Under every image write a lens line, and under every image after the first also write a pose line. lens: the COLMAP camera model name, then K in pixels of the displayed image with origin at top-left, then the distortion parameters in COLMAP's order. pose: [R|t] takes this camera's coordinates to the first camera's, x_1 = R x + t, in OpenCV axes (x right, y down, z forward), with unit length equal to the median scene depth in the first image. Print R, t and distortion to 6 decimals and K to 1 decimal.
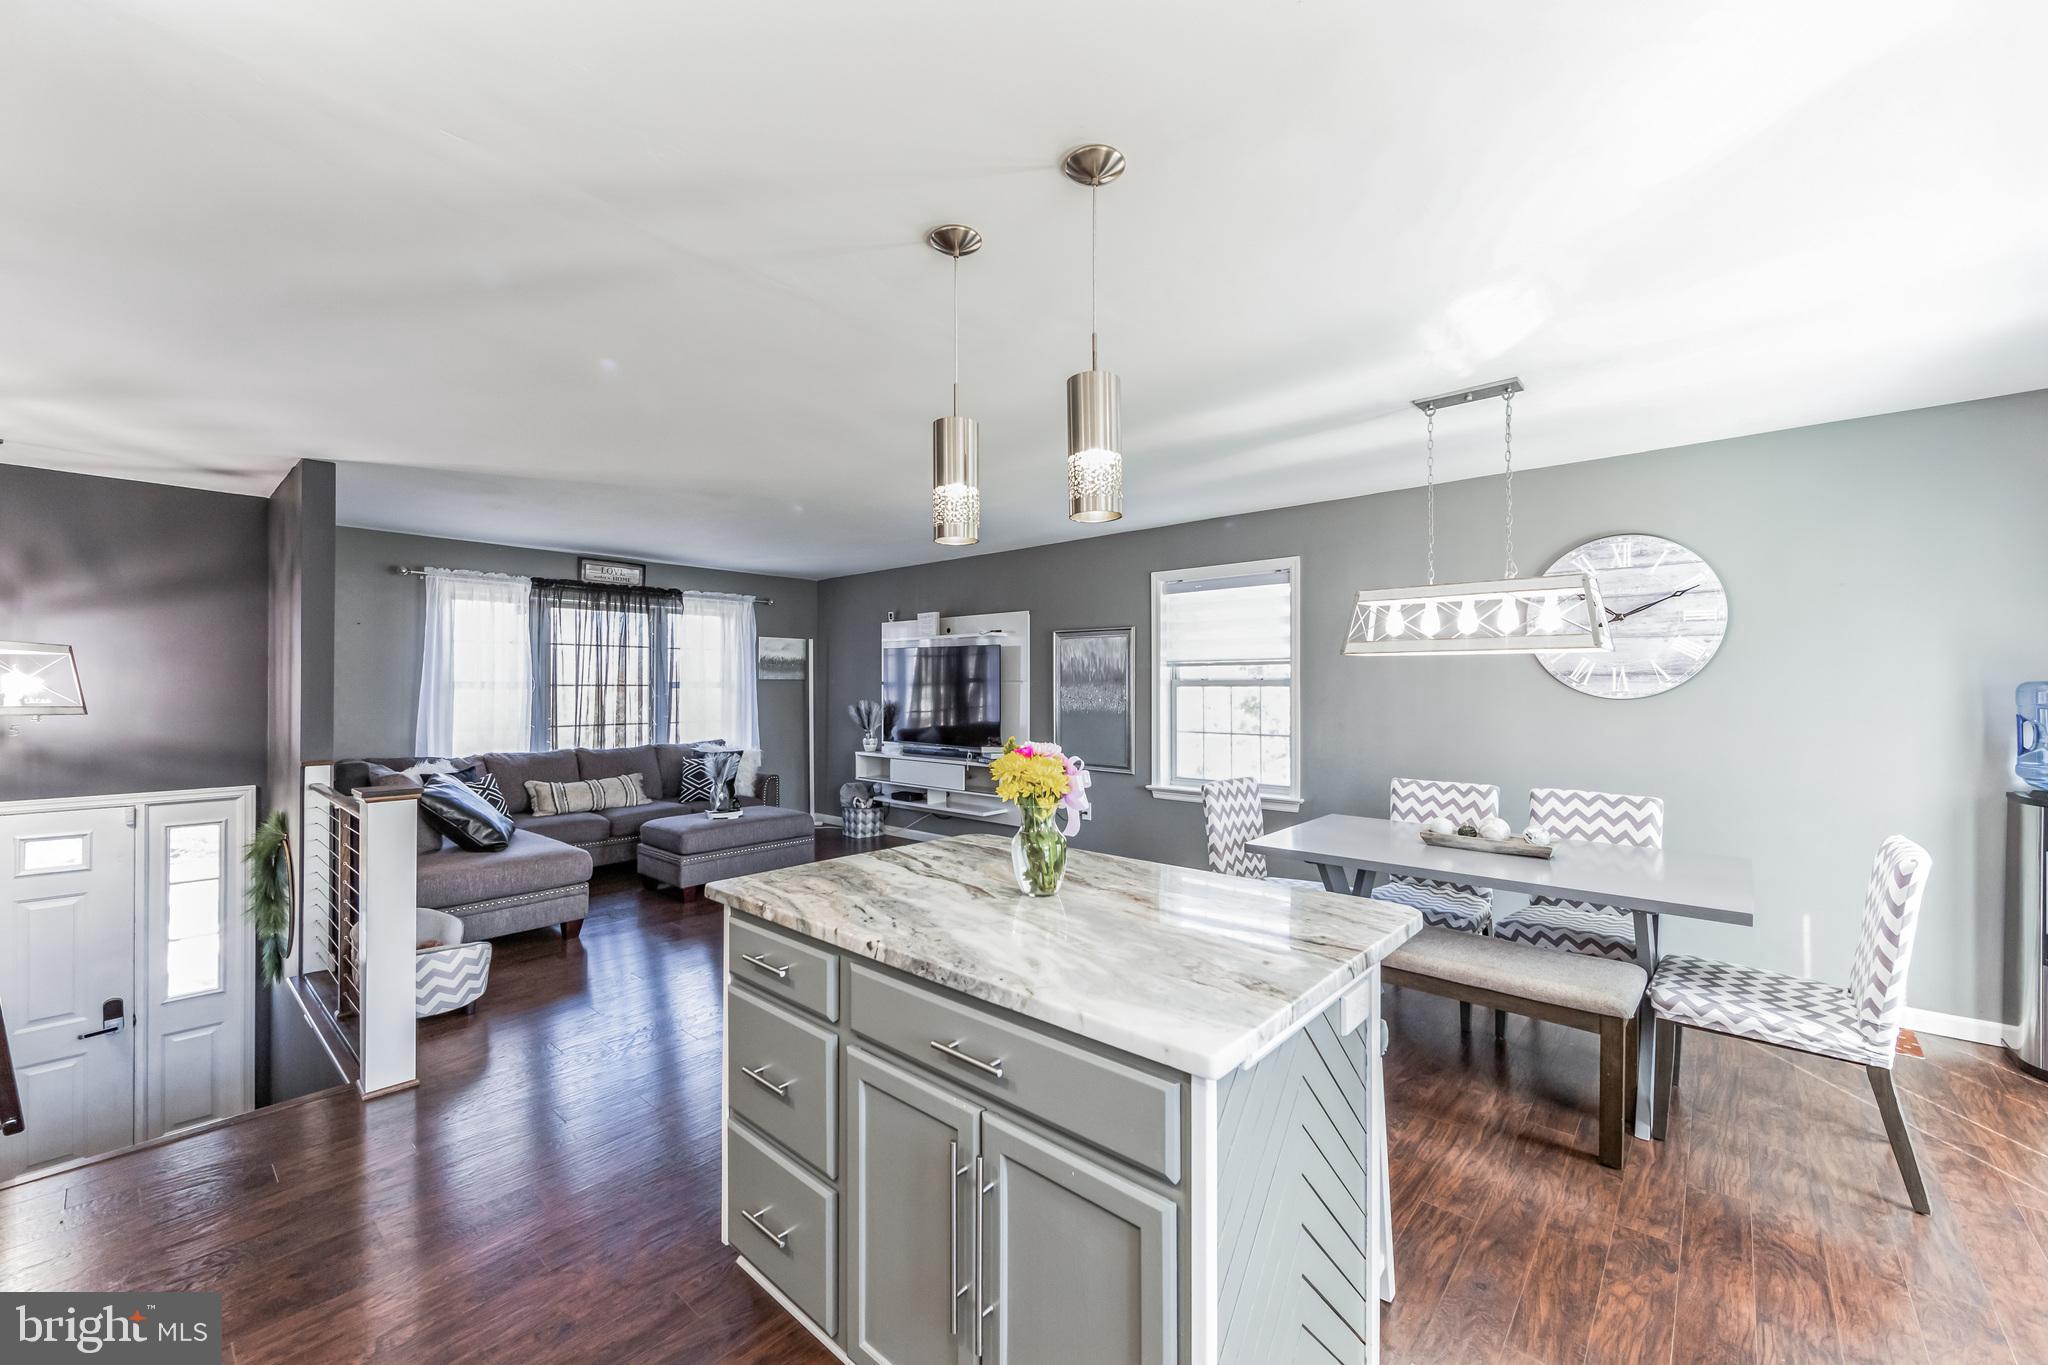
lens RADIAL K [[811.8, 0, 1011.0], [0, 811.8, 678.9], [0, 0, 1]] dist [0.000432, -0.000042]
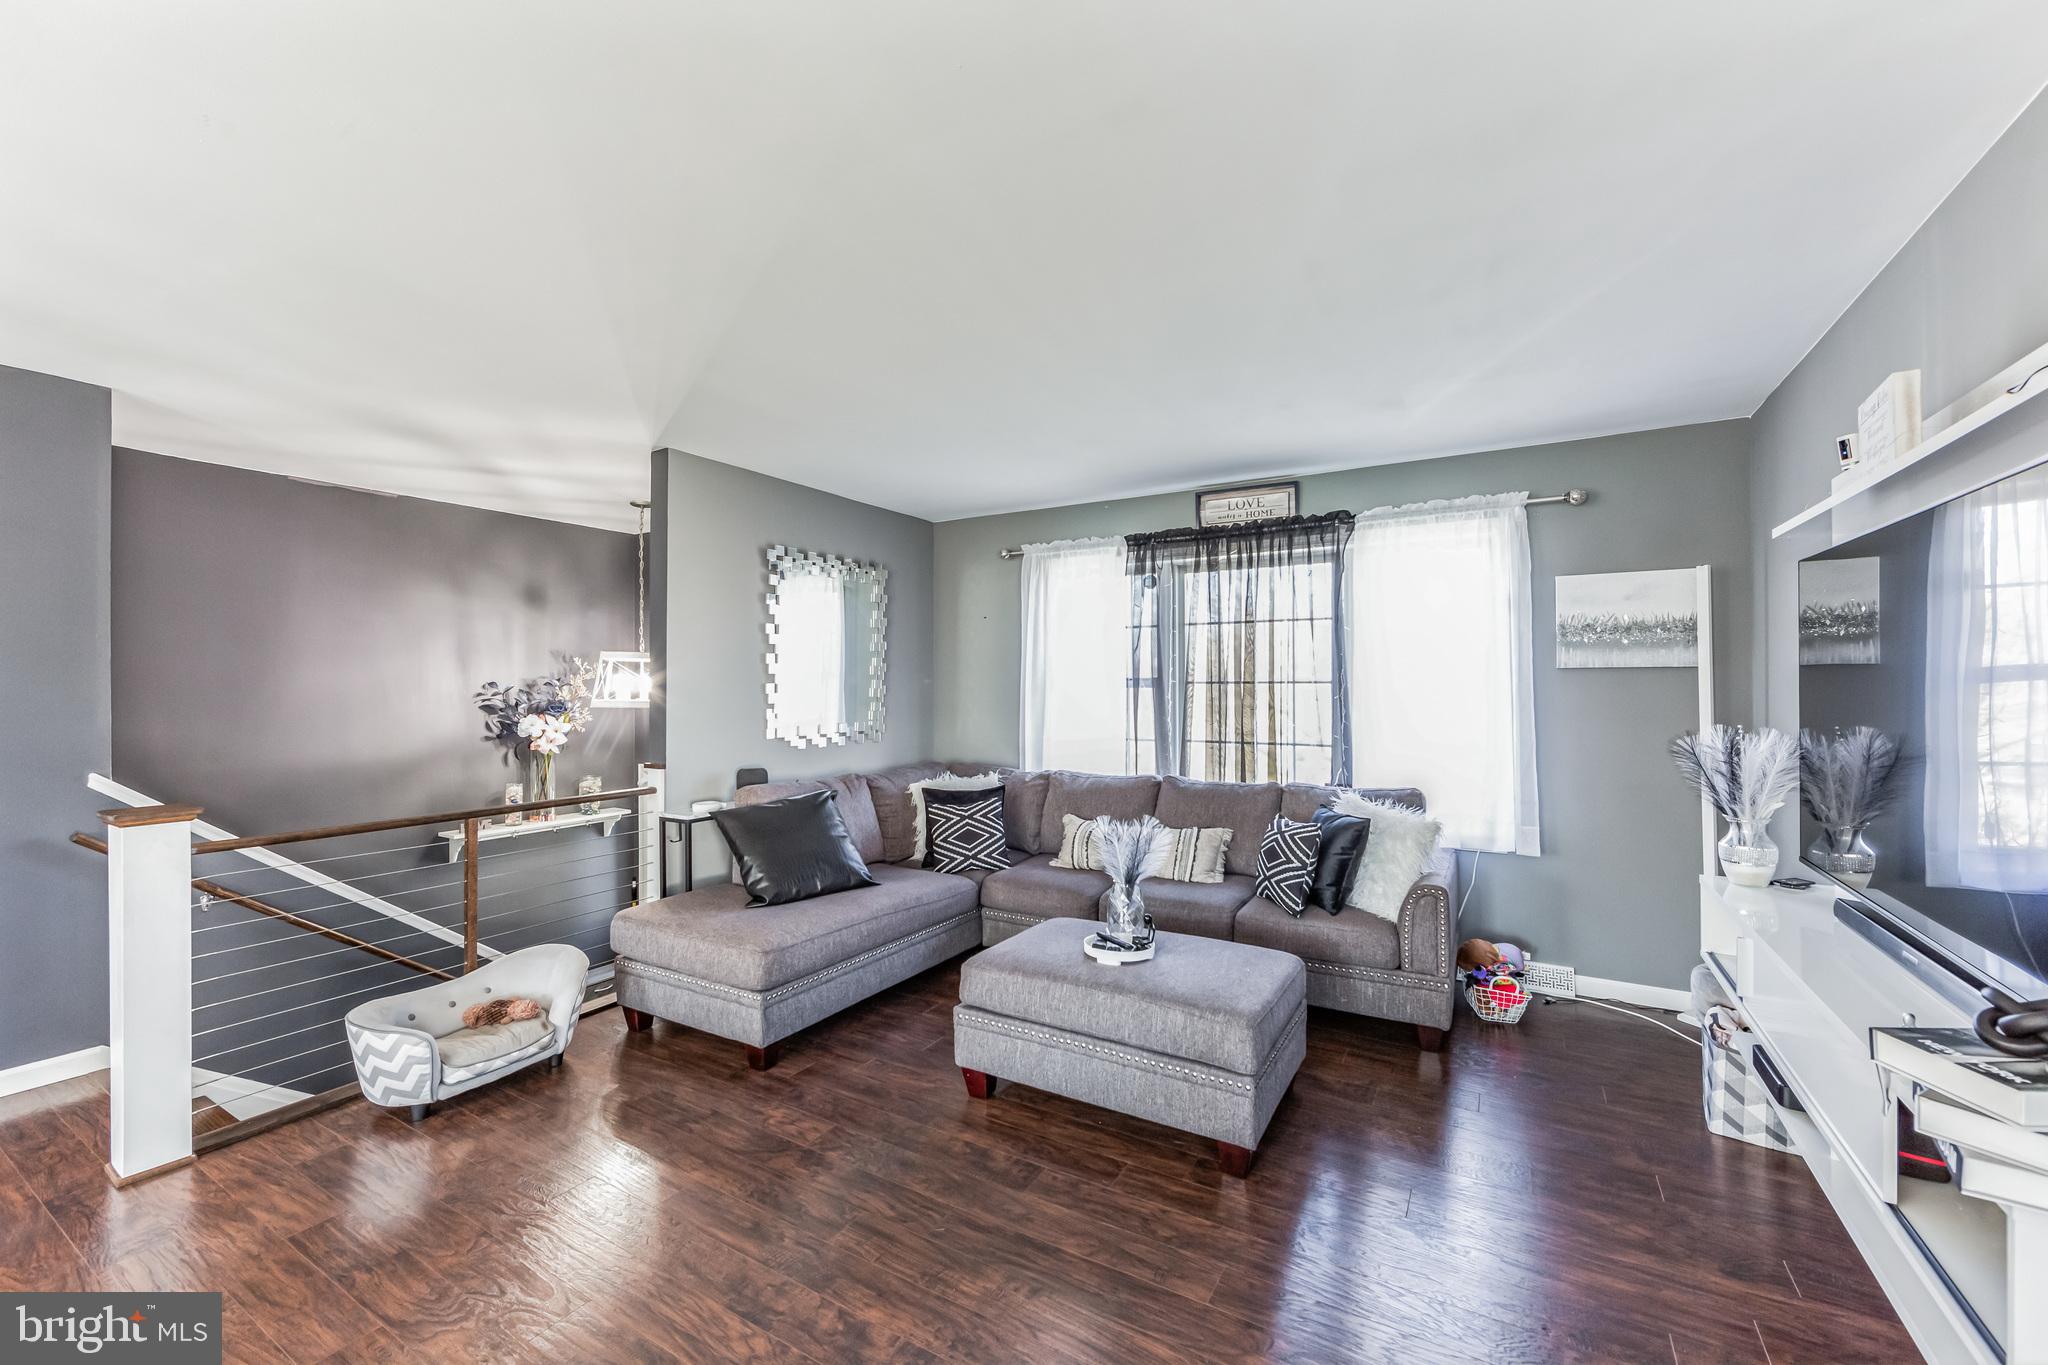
lens RADIAL K [[797.7, 0, 1213.9], [0, 797.7, 679.8], [0, 0, 1]] dist [-0.000401, -0.000081]
pose [[0.206722, -0.005674, -0.978383, 0.118404], [0.011573, 0.999927, -0.003354, 0.007659], [0.978331, -0.010630, 0.206773, 0.900291]]
